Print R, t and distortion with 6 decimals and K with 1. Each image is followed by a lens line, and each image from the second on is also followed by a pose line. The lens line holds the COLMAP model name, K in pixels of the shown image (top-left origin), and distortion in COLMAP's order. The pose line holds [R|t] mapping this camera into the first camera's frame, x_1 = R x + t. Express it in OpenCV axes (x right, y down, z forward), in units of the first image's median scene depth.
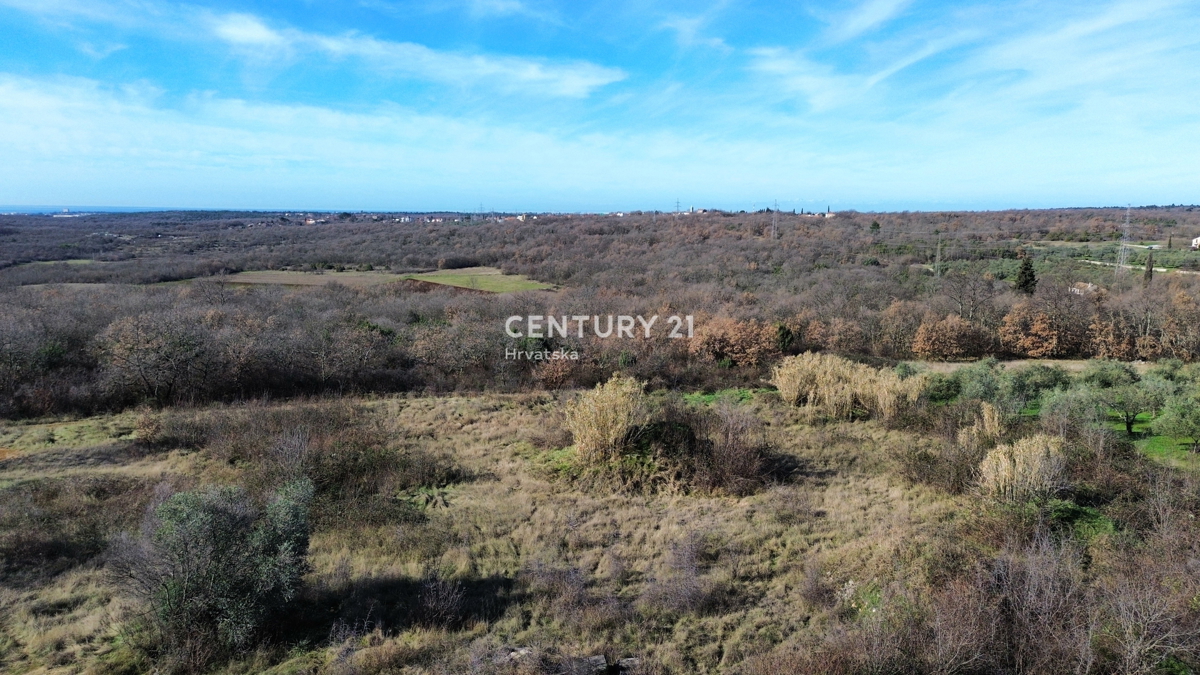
lens RADIAL K [[852.5, 0, 604.3], [0, 852.5, 336.5], [0, 0, 1]] dist [0.074526, -0.080933]
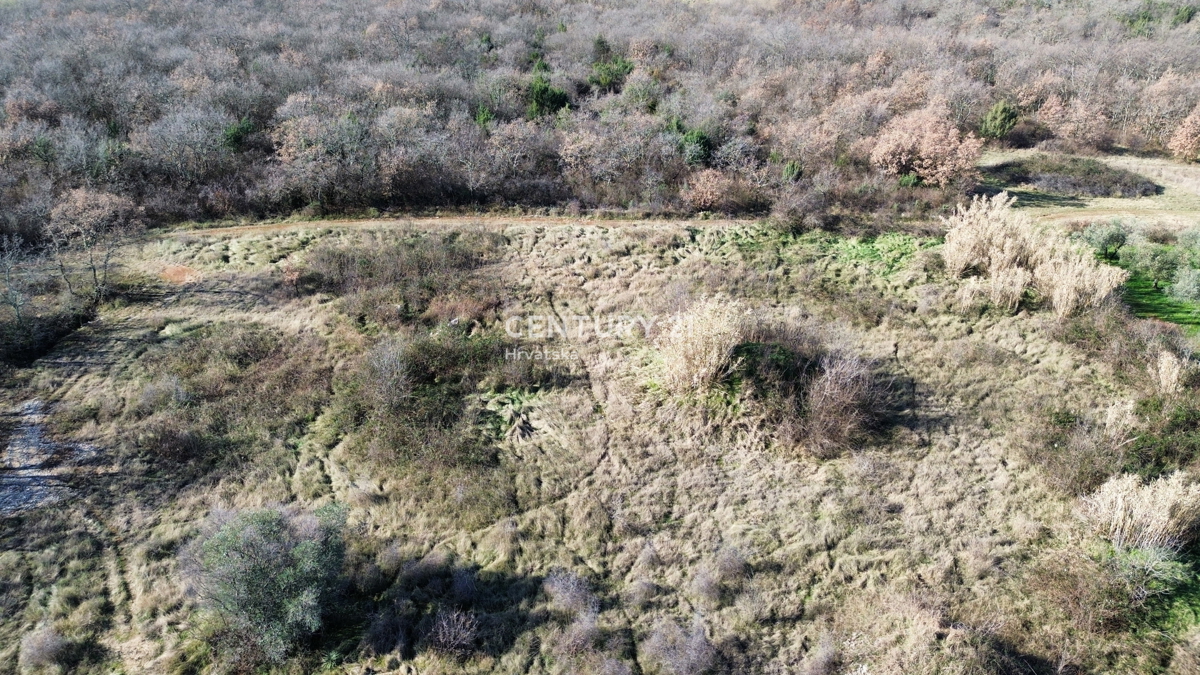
lens RADIAL K [[852.5, 0, 603.9], [0, 852.5, 348.6], [0, 0, 1]] dist [0.074526, -0.080933]
pose [[0.966617, 0.125457, -0.223412, 0.040464], [-0.032151, 0.924426, 0.380004, -0.093644], [0.254202, -0.360136, 0.897599, 0.042938]]
